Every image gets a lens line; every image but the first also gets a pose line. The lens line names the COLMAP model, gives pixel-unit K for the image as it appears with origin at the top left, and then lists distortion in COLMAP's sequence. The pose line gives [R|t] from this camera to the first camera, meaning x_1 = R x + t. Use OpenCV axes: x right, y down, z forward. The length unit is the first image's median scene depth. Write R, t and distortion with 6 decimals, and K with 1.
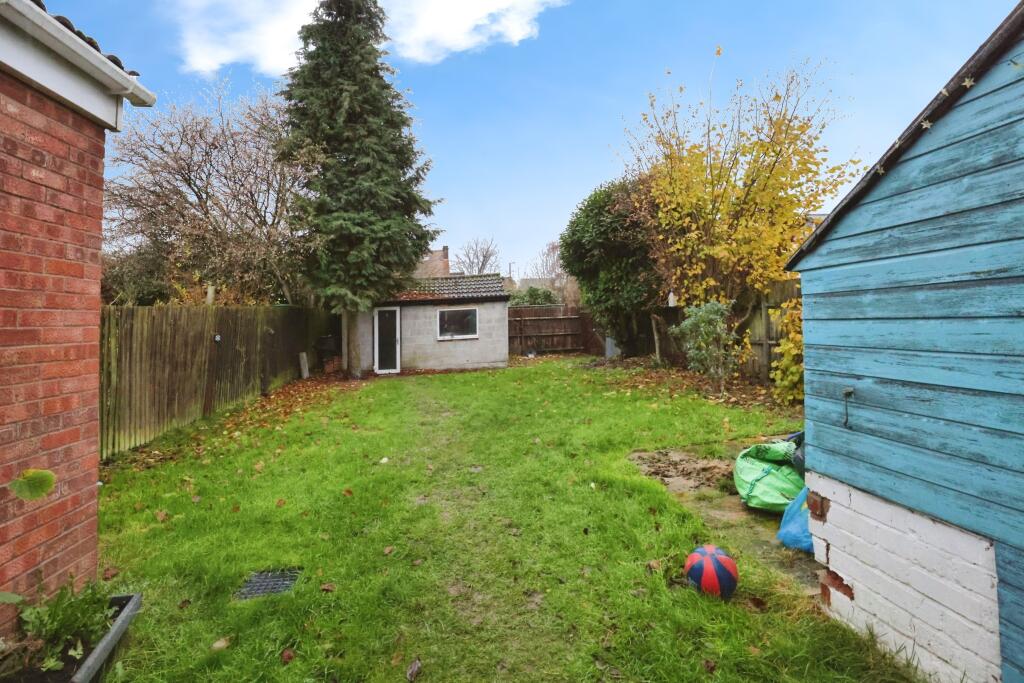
lens RADIAL K [[512.7, 0, 511.0], [0, 512.7, 270.8], [0, 0, 1]] dist [-0.000929, -0.000050]
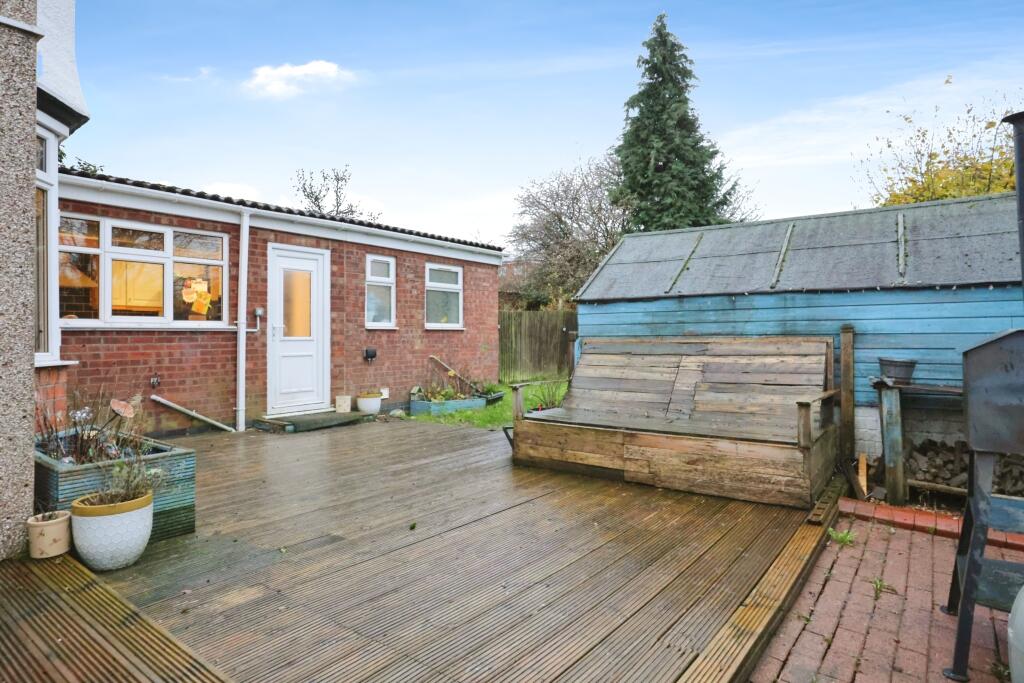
lens RADIAL K [[585.1, 0, 512.1], [0, 585.1, 322.7], [0, 0, 1]] dist [0.000116, 0.000005]
pose [[0.761783, 0.037500, -0.646746, 0.385330], [0.027795, 0.995512, 0.090461, -0.050818], [0.647236, -0.086888, 0.757322, -0.409849]]
